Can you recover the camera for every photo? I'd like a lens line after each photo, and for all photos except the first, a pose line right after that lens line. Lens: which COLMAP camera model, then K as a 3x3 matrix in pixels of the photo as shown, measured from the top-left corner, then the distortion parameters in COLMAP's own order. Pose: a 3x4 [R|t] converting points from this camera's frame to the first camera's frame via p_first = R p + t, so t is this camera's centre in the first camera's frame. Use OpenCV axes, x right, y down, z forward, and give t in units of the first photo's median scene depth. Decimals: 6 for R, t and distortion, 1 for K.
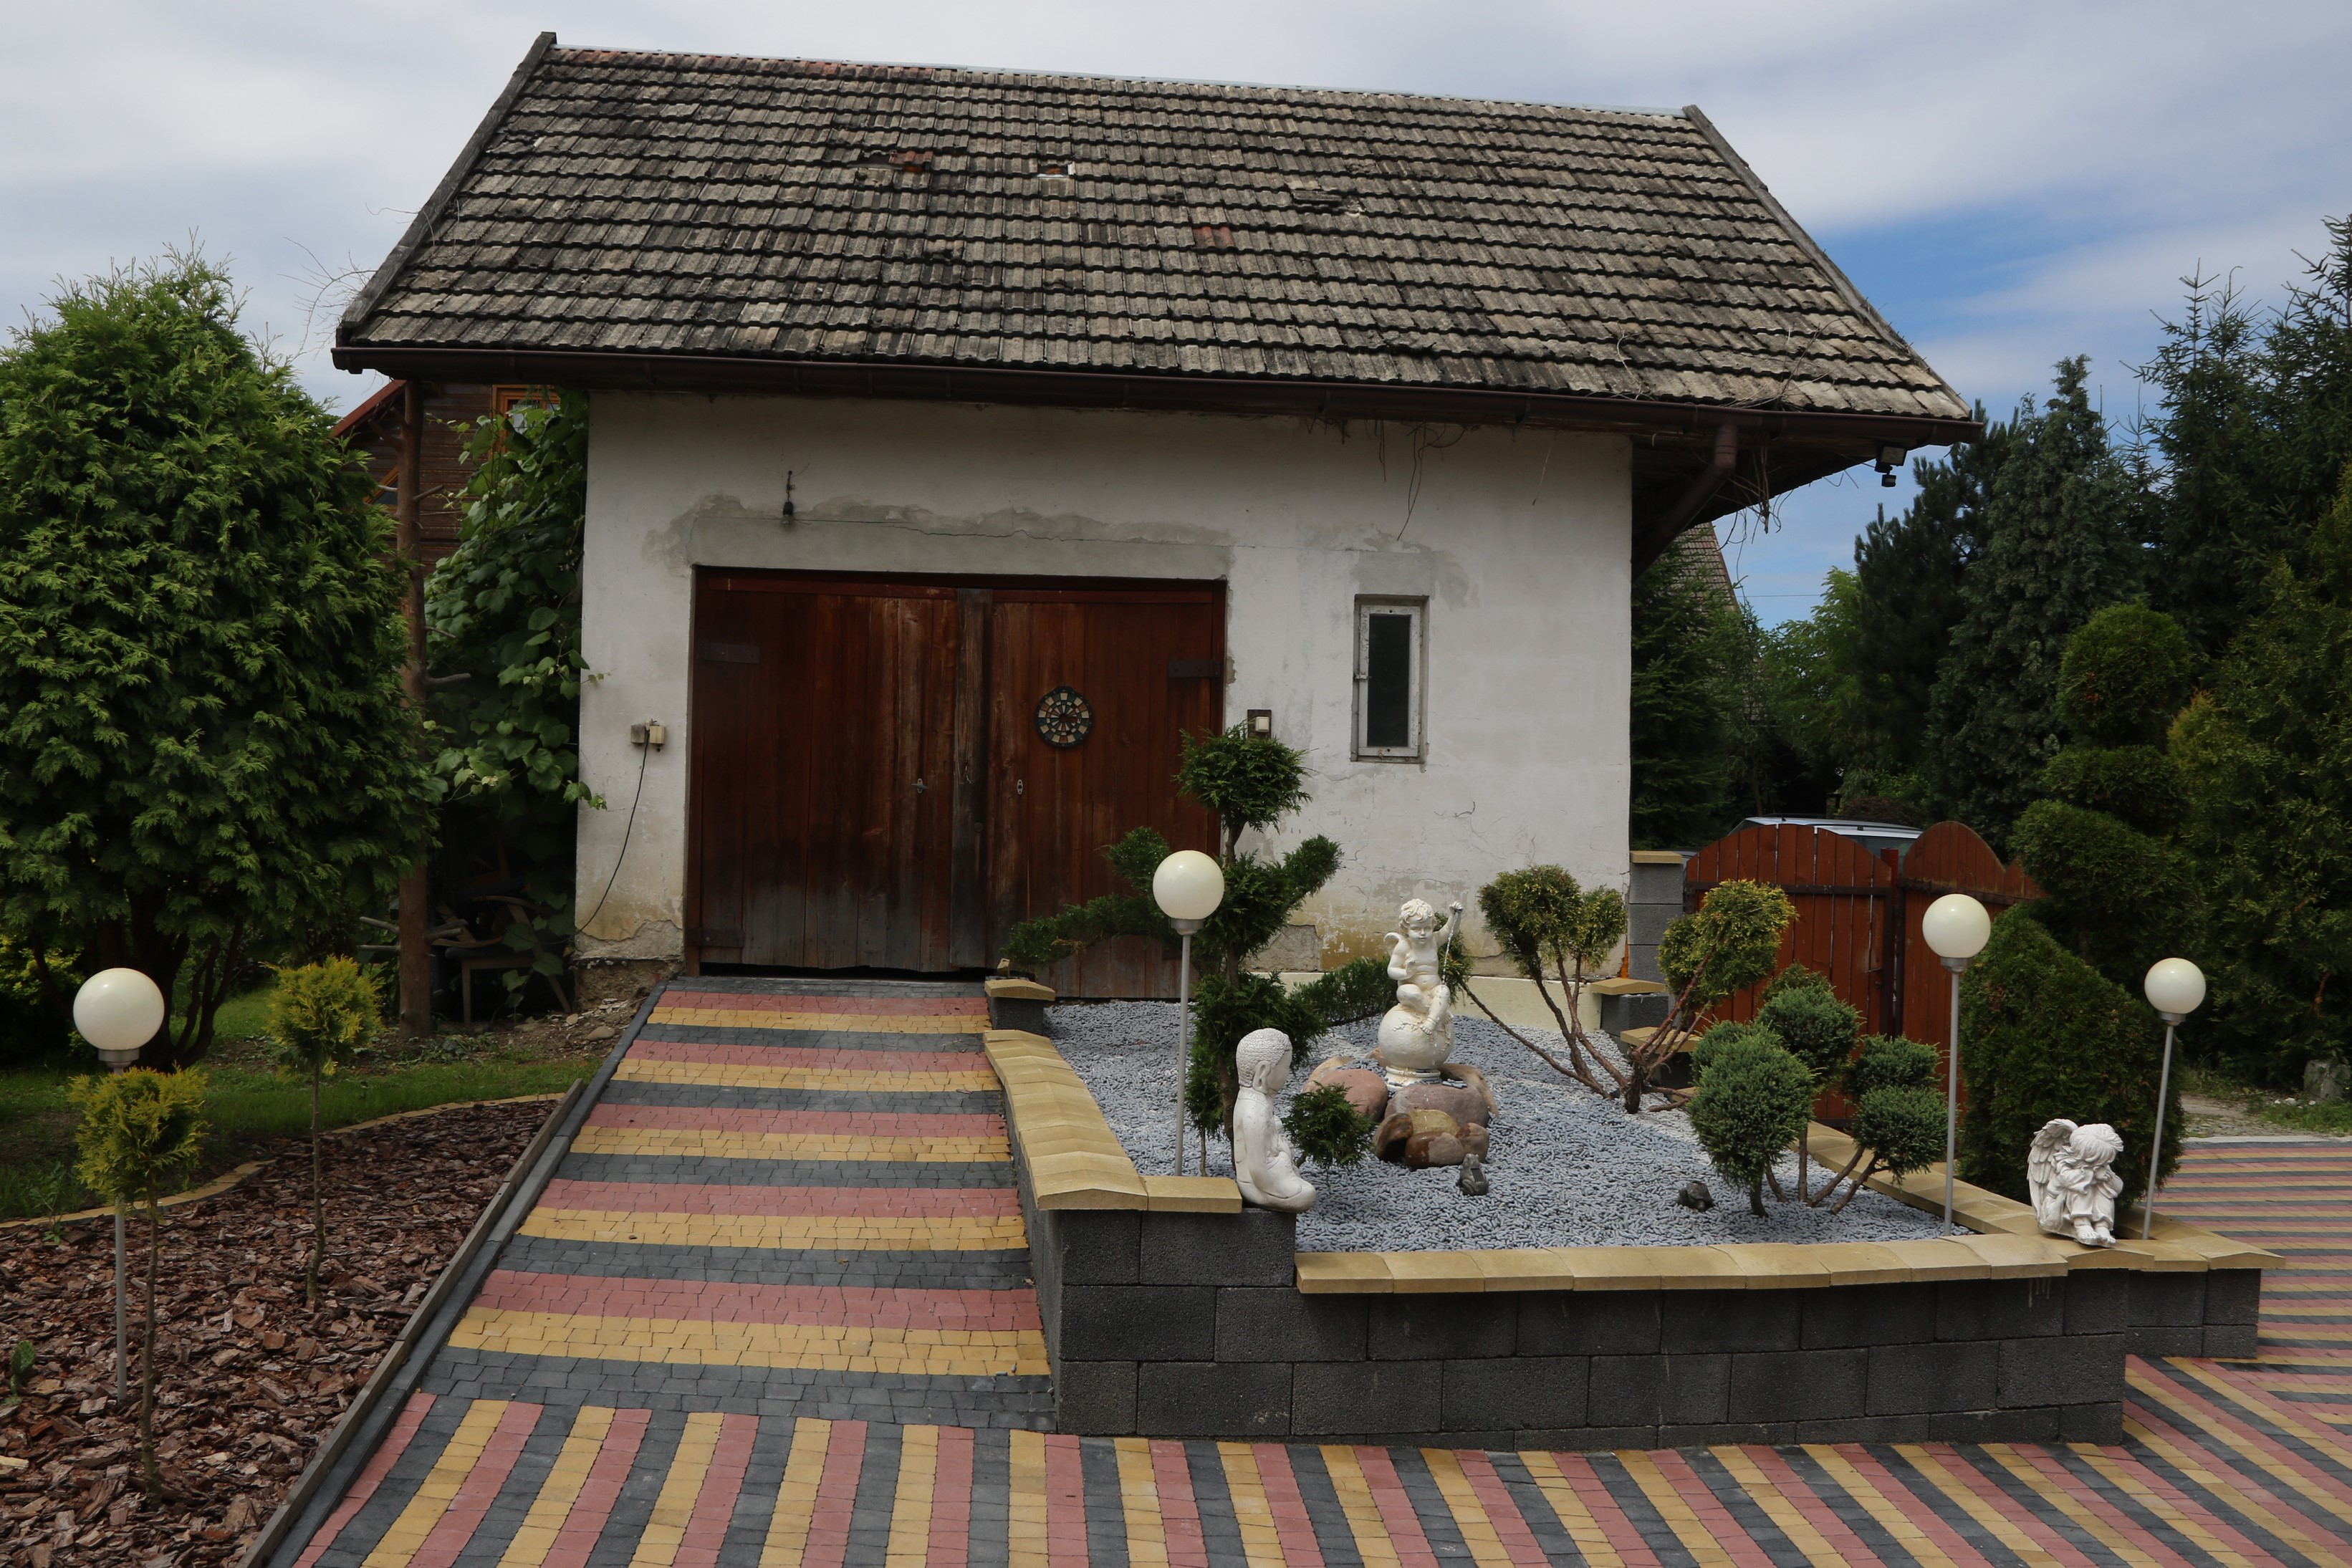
lens RADIAL K [[1872.8, 0, 1176.0], [0, 1872.8, 784.0], [0, 0, 1]] dist [-0.093322, 0.002353]
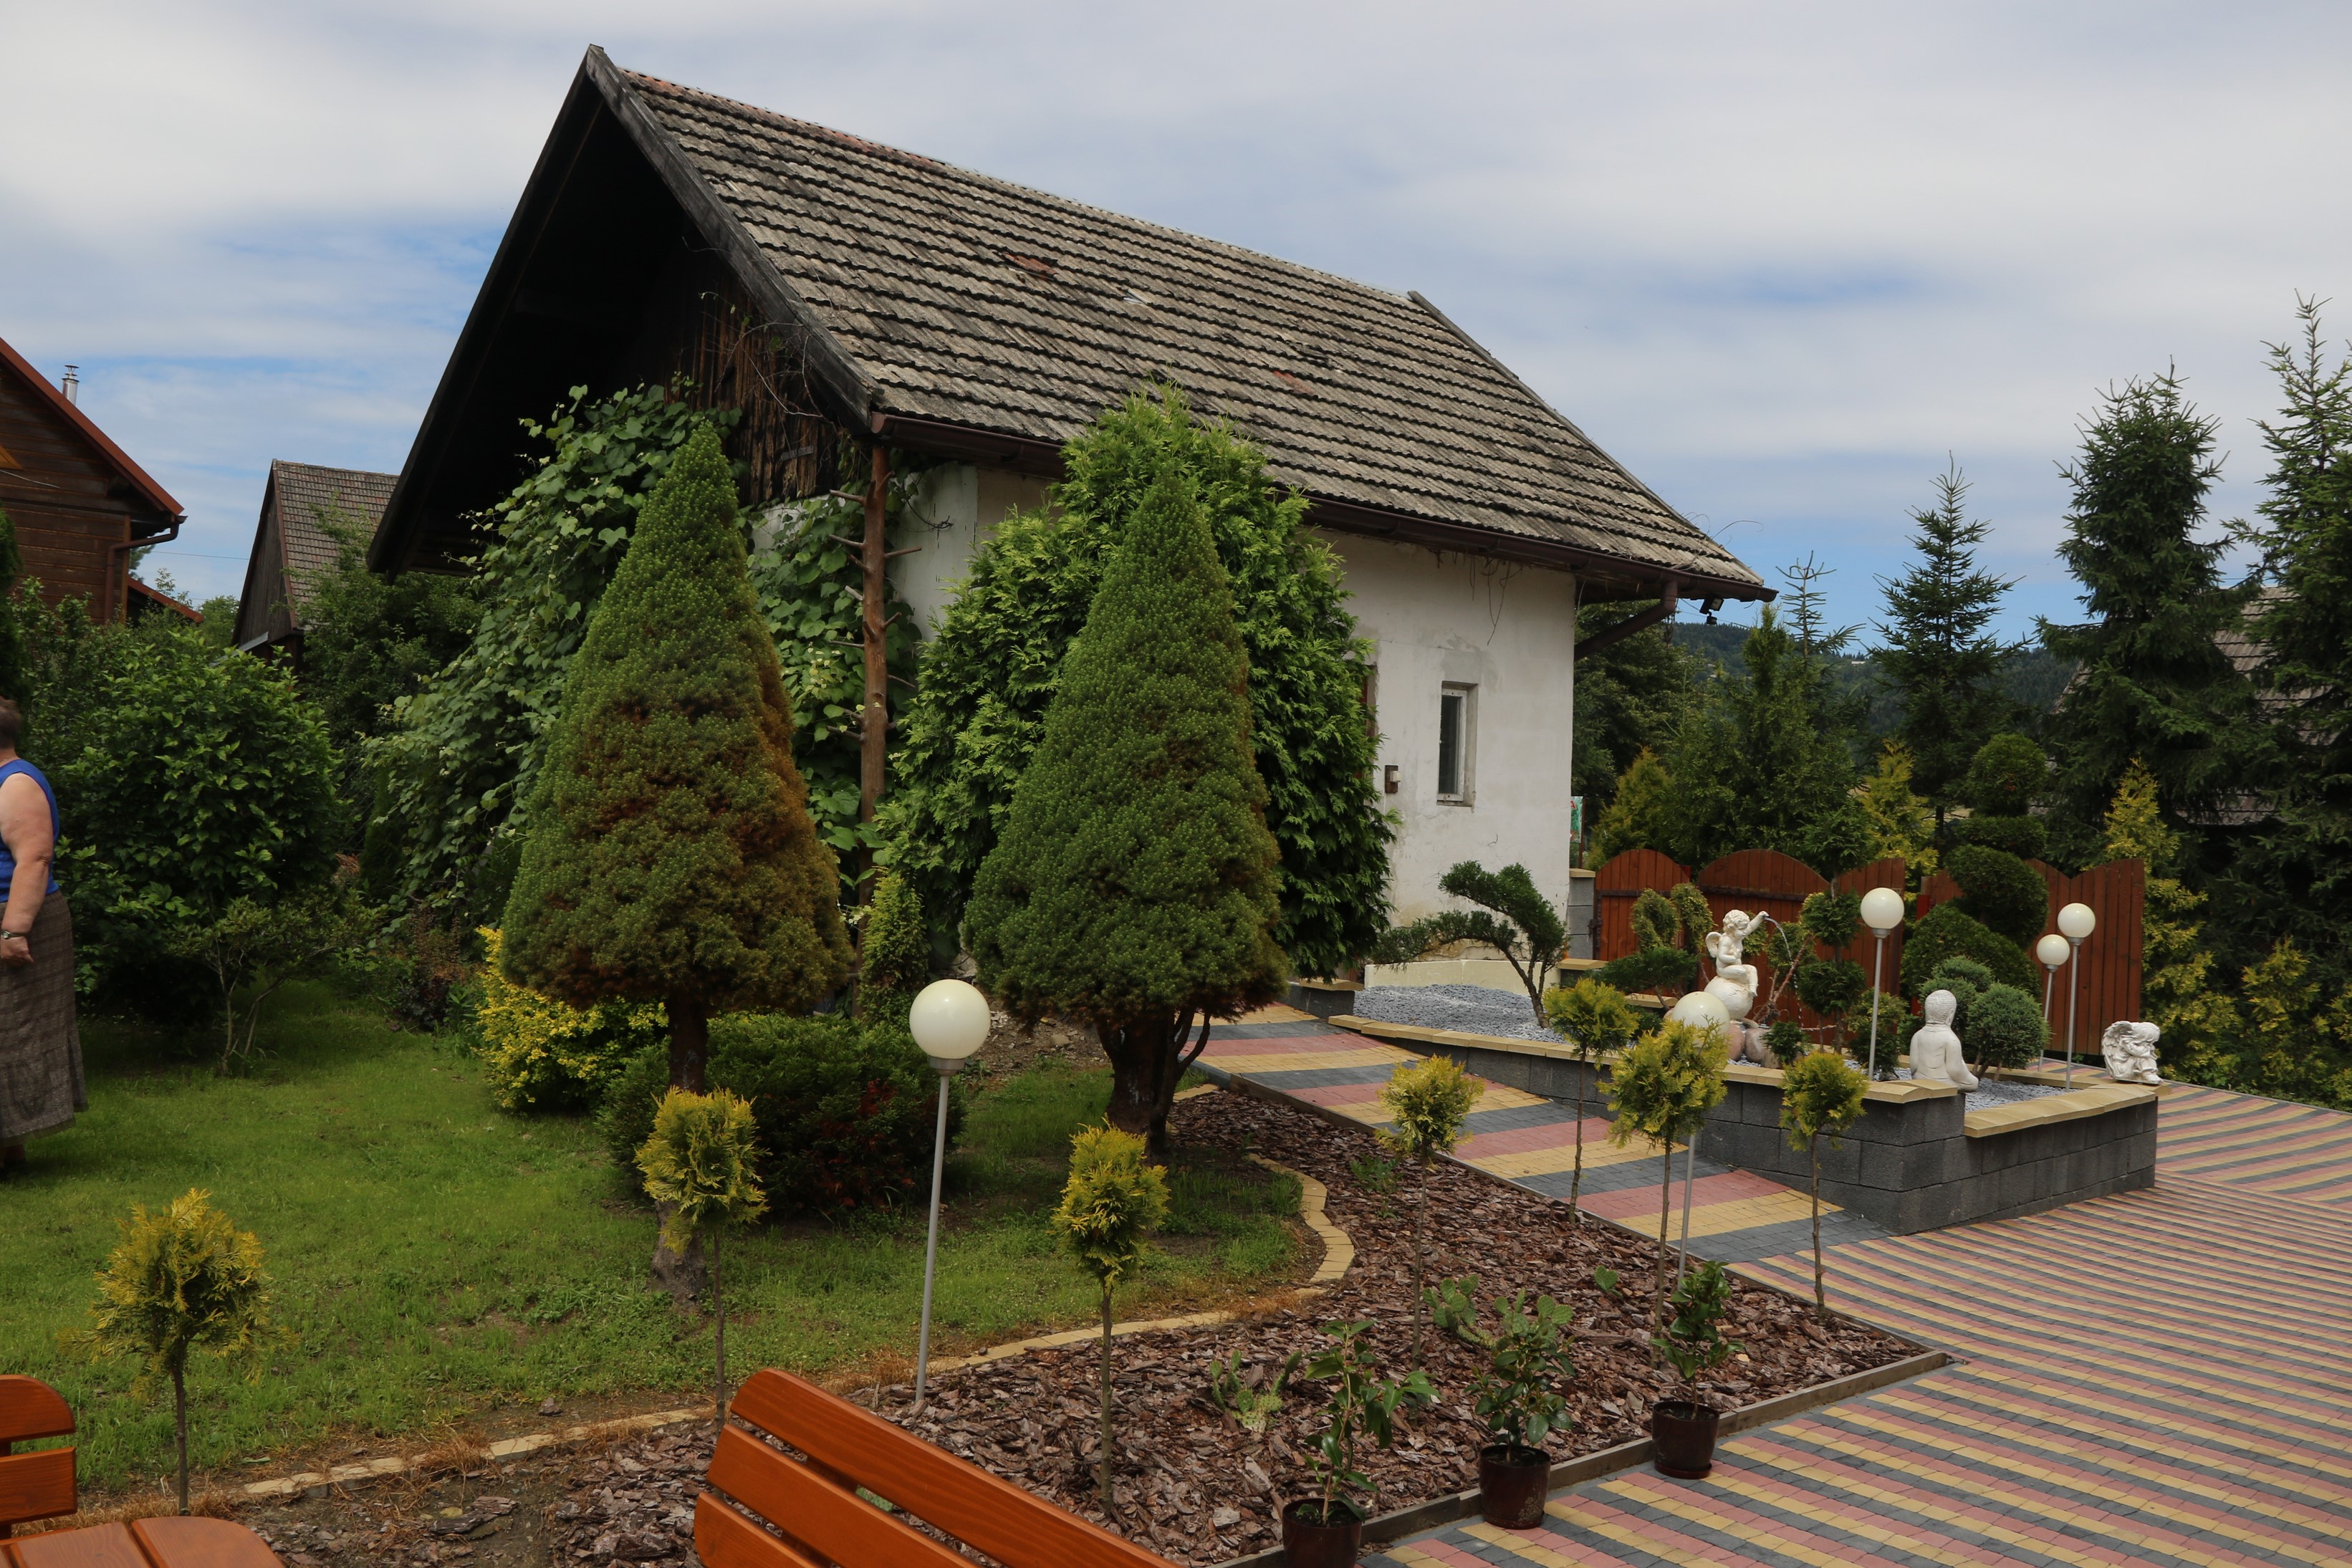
lens RADIAL K [[1872.8, 0, 1176.0], [0, 1872.8, 784.0], [0, 0, 1]] dist [-0.093322, 0.002353]
pose [[0.829242, 0.016127, 0.558656, -0.811875], [-0.022404, 0.999739, 0.004395, -0.028574], [-0.558440, -0.016160, 0.829388, -0.010808]]
